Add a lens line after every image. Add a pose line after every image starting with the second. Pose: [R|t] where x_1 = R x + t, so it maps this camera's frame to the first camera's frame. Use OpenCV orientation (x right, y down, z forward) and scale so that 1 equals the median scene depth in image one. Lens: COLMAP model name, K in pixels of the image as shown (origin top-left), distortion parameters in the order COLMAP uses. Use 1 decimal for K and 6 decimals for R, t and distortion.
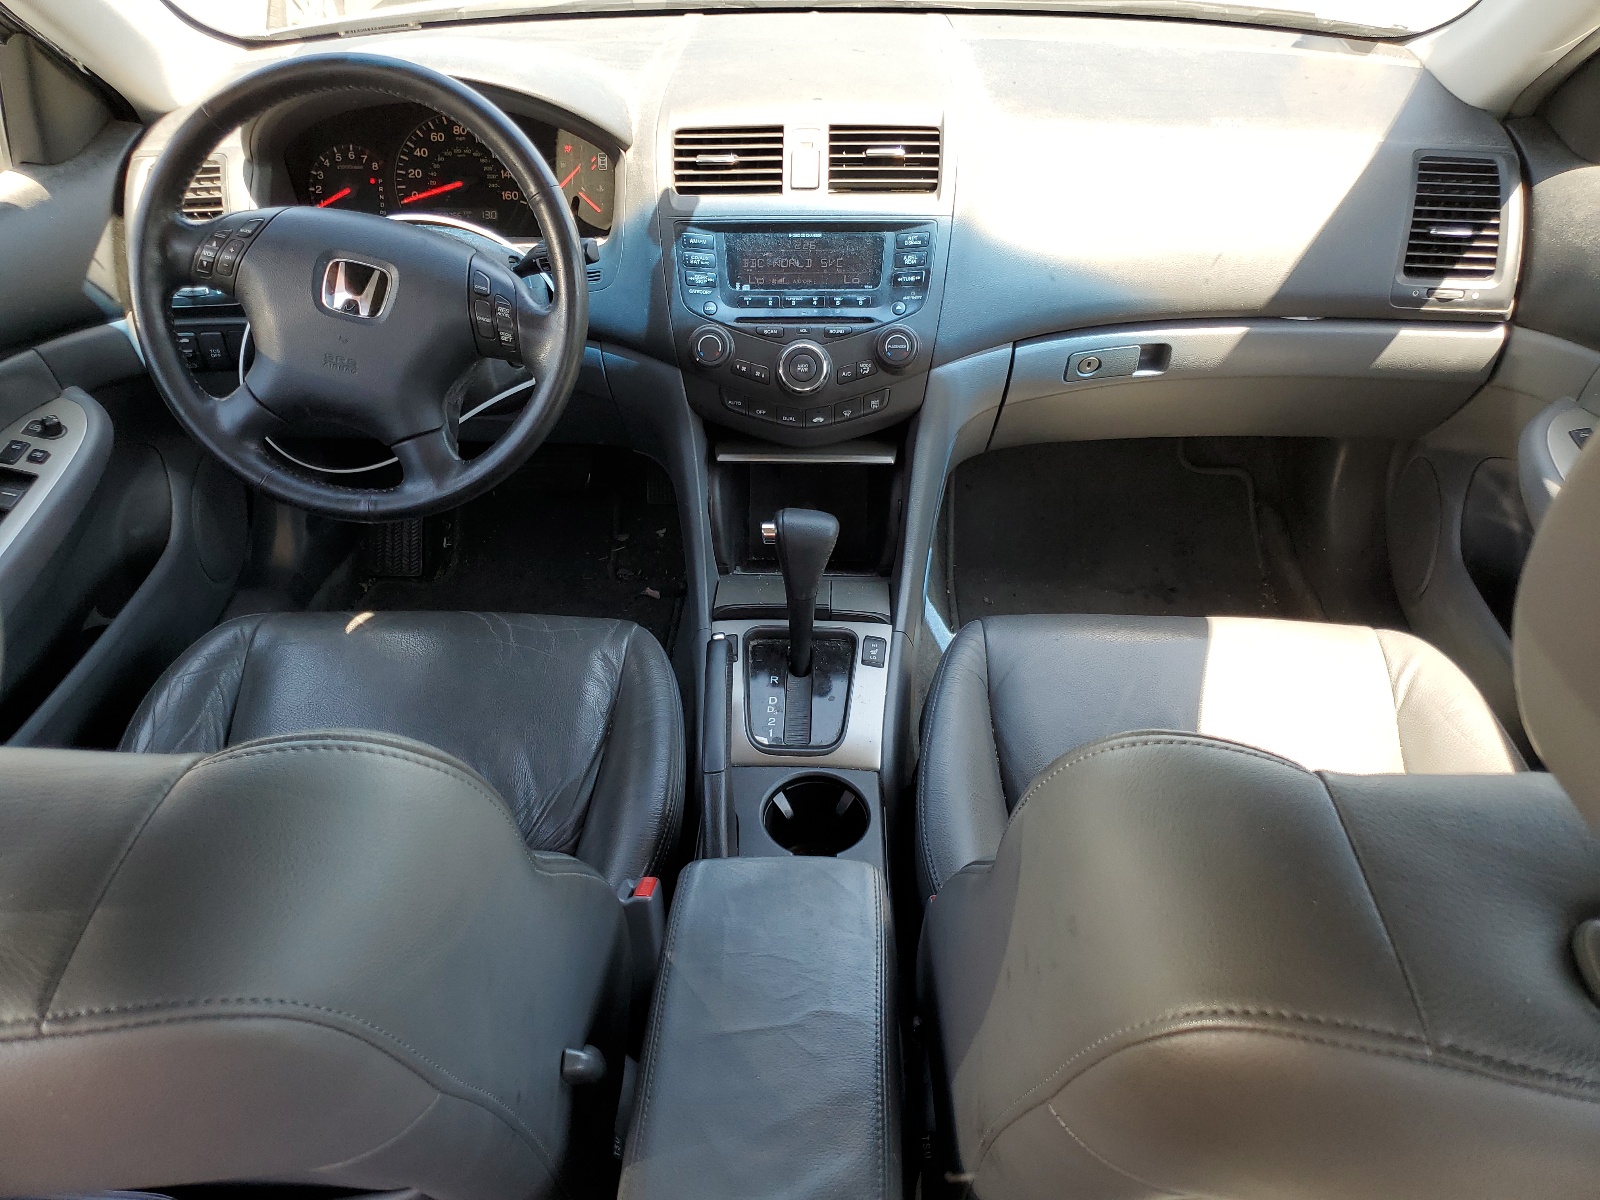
lens RADIAL K [[1315.5, 0, 802.8], [0, 1315.5, 598.4], [0, 0, 1]] dist [0.003176, 0.002056]
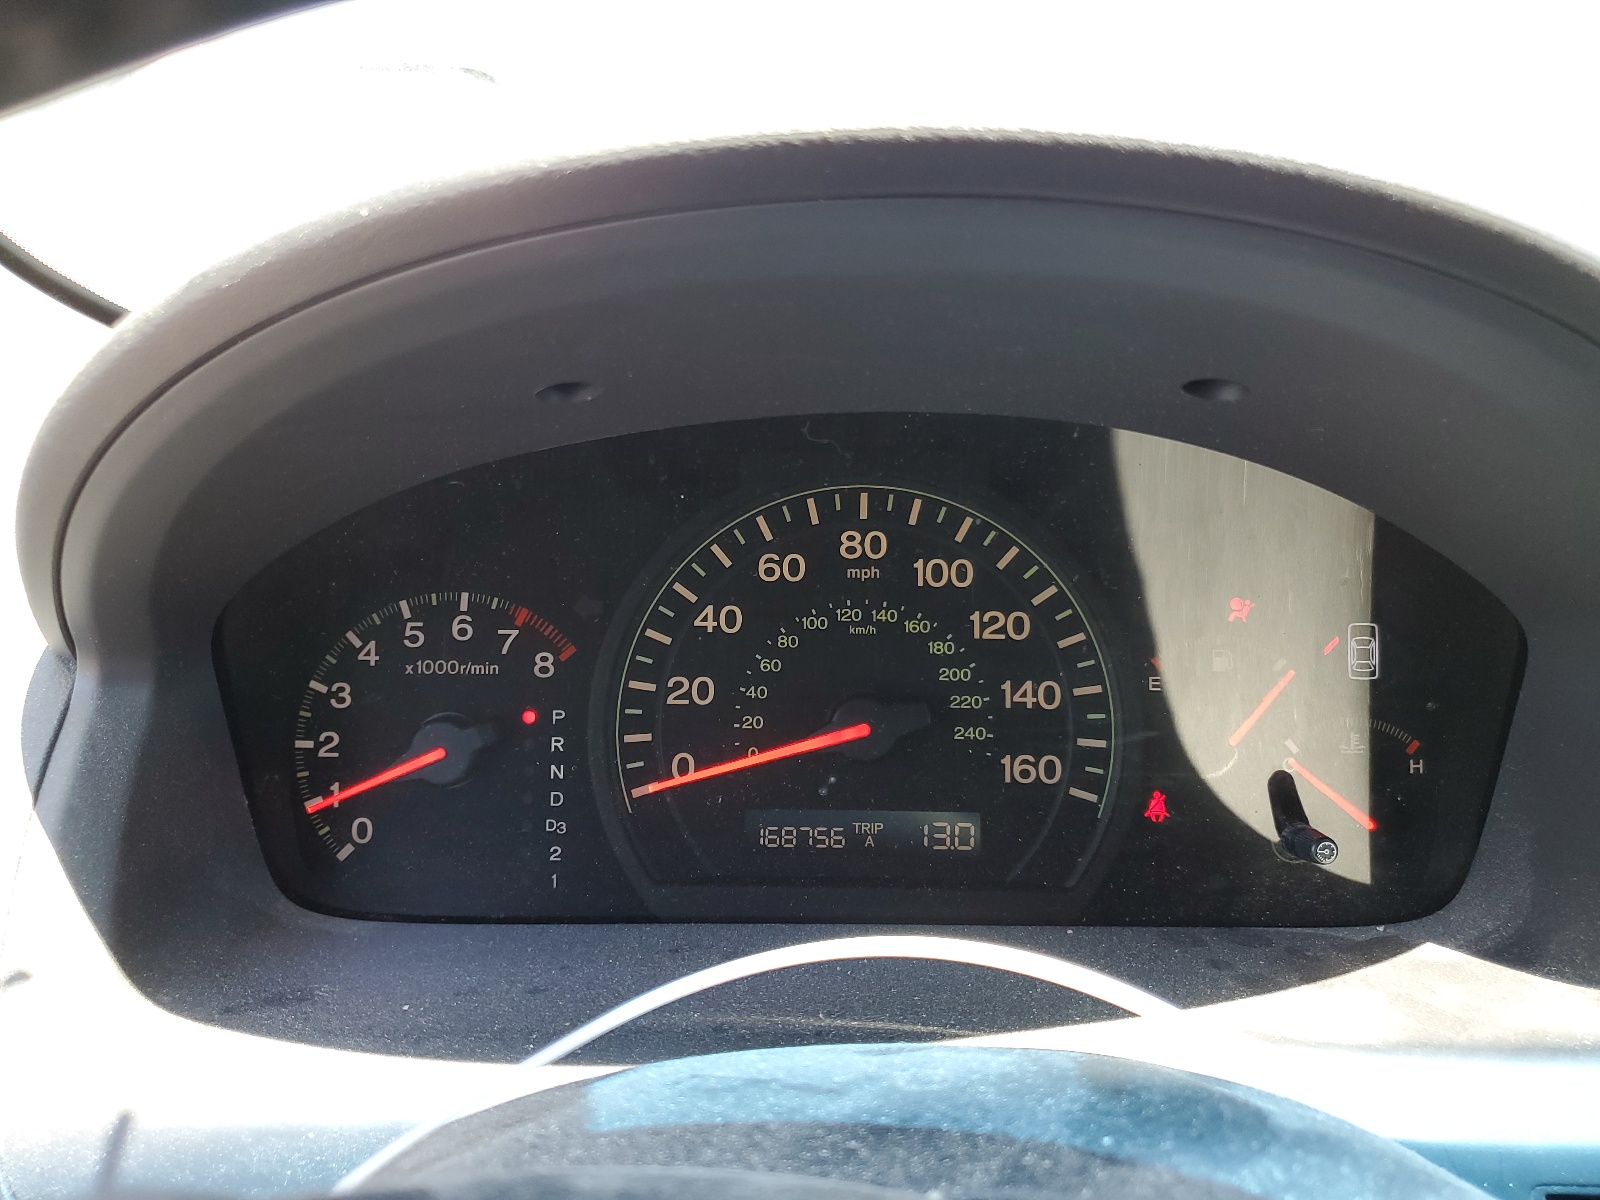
lens RADIAL K [[1315.5, 0, 797.6], [0, 1315.5, 599.8], [0, 0, 1]] dist [0.003176, 0.002056]
pose [[0.998888, 0.005504, 0.046824, -0.285213], [0.010479, 0.942401, -0.334321, -0.248349], [-0.045967, 0.334439, 0.941296, 0.732661]]
